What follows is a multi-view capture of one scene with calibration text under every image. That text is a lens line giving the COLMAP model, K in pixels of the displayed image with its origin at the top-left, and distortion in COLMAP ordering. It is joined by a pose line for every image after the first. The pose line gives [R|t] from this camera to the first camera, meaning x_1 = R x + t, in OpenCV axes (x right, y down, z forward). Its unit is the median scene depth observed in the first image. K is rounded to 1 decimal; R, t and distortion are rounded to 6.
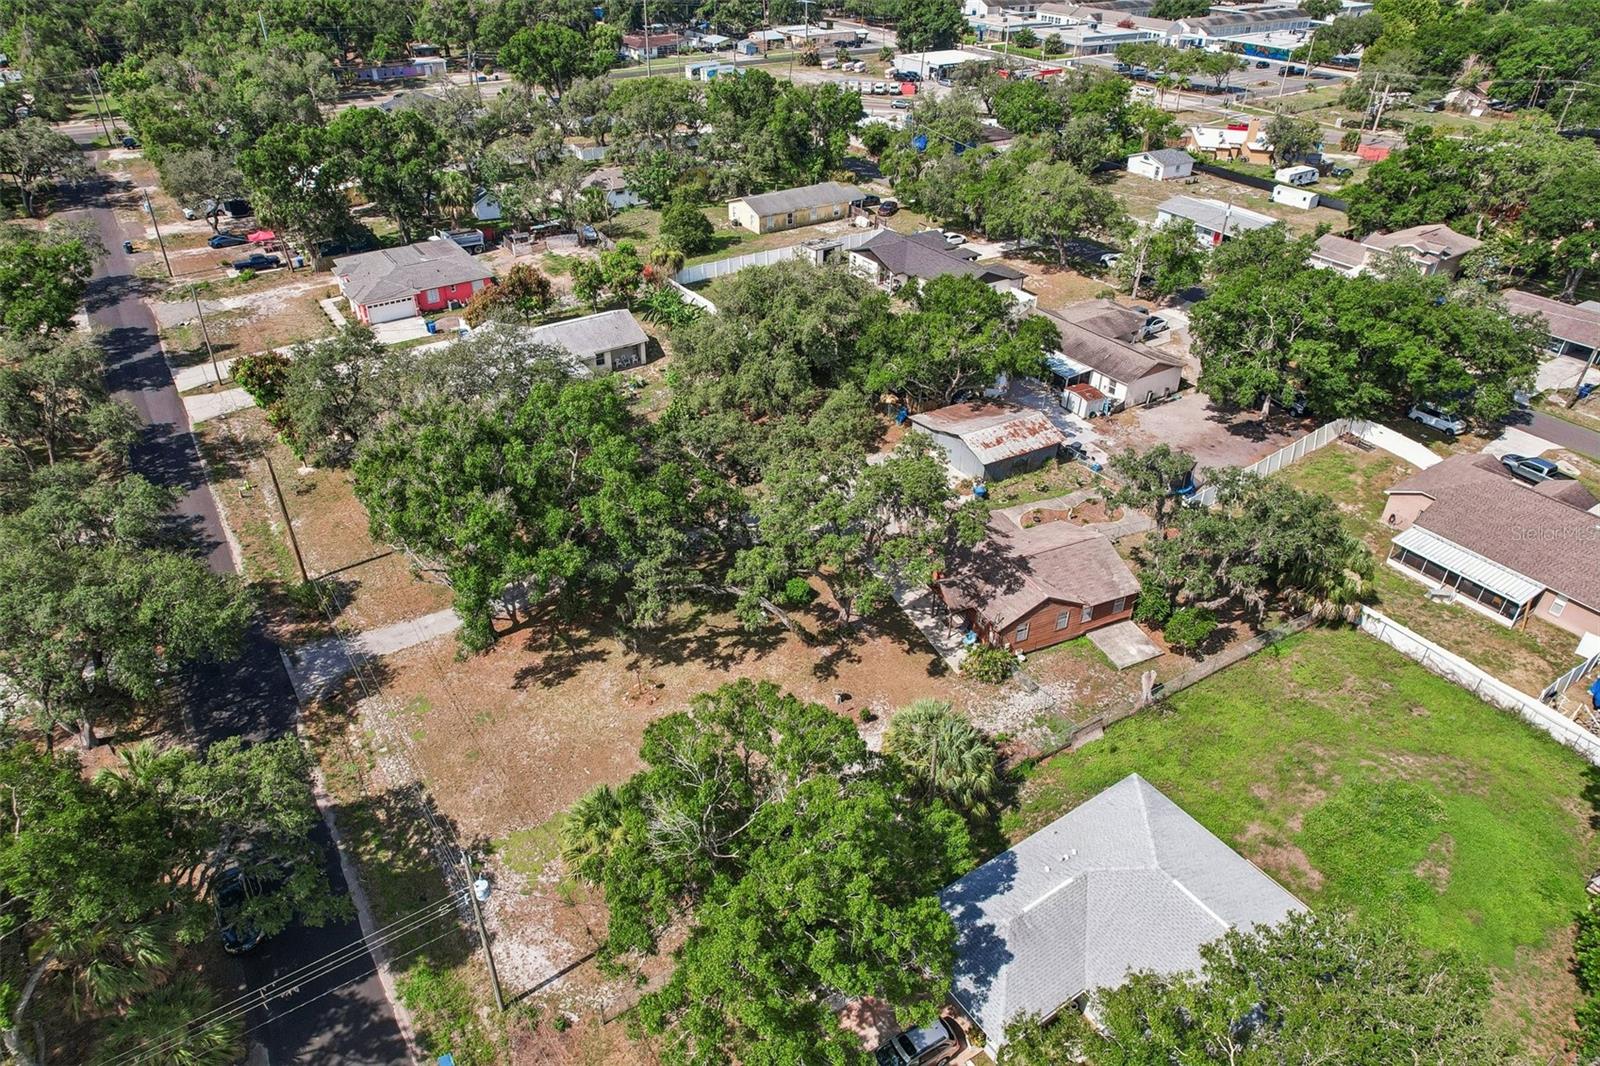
lens RADIAL K [[1015.7, 0, 804.5], [0, 1015.7, 537.7], [0, 0, 1]] dist [-0.037659, 0.015459]
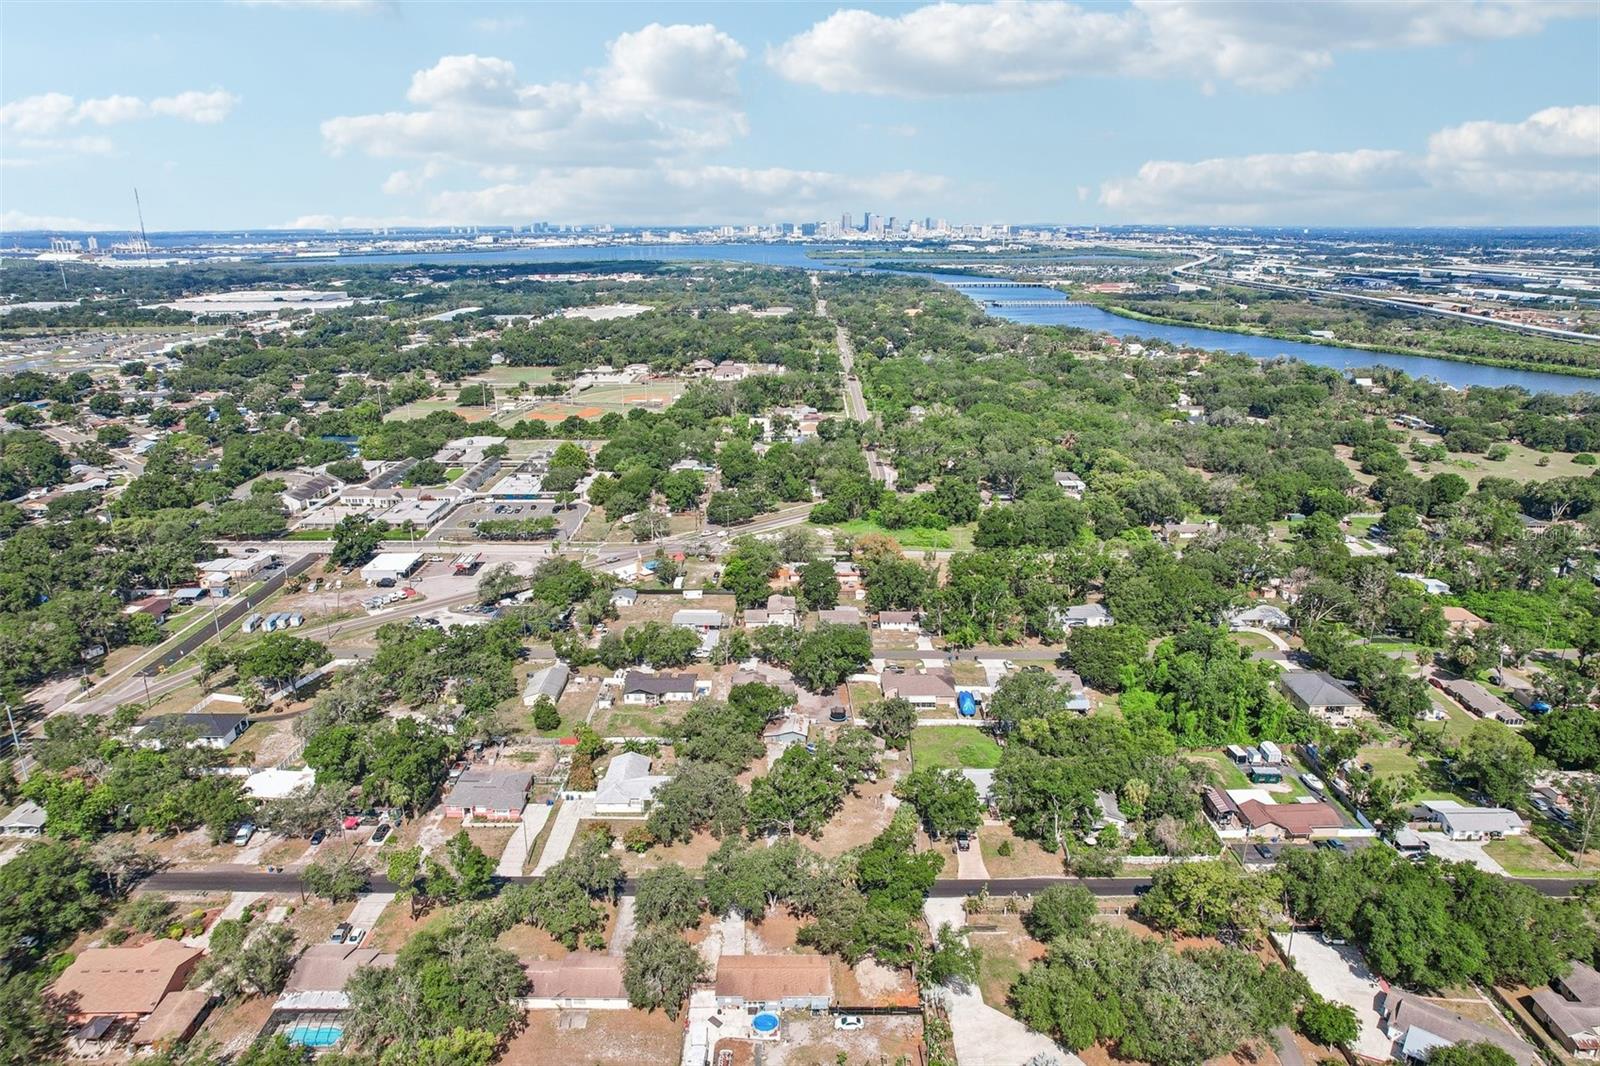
lens RADIAL K [[1015.7, 0, 796.3], [0, 1015.7, 527.7], [0, 0, 1]] dist [-0.037659, 0.015459]
pose [[0.570259, -0.254253, 0.781127, -1.870314], [0.468565, 0.881710, -0.055083, -0.427992], [-0.674723, 0.397420, 0.621937, -1.008373]]
